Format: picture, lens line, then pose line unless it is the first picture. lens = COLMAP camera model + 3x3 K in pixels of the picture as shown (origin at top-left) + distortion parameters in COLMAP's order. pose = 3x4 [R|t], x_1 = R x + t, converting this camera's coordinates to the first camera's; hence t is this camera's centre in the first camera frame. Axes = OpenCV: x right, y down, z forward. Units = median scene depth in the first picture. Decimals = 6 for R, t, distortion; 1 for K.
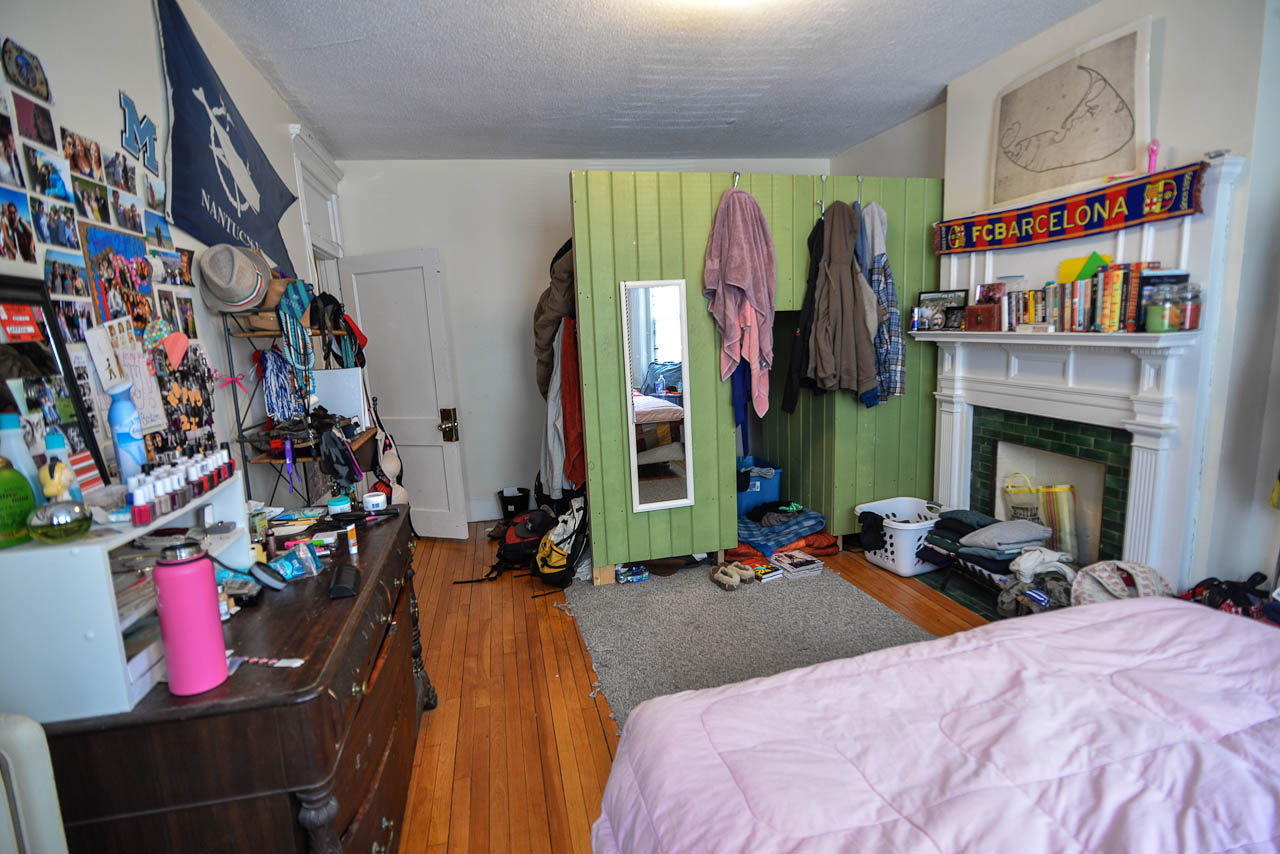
lens RADIAL K [[633.0, 0, 638.0], [0, 633.0, 428.8], [0, 0, 1]] dist [-0.013216, -0.000442]
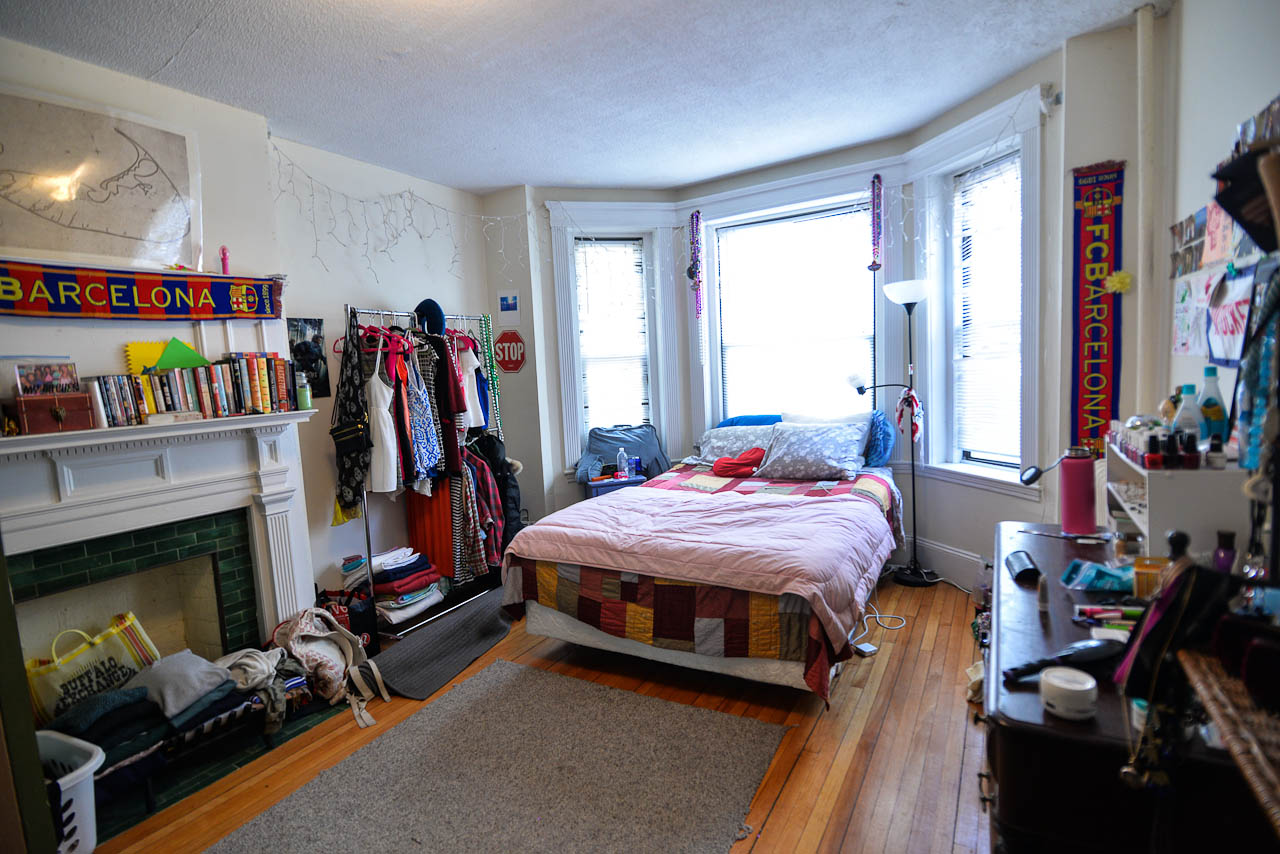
lens RADIAL K [[633.0, 0, 638.5], [0, 633.0, 427.8], [0, 0, 1]] dist [-0.013216, -0.000442]
pose [[-0.729508, 0.025670, 0.683491, -0.434697], [0.204253, 0.961873, 0.181880, -0.183443], [-0.652763, 0.272288, -0.706937, 1.269305]]
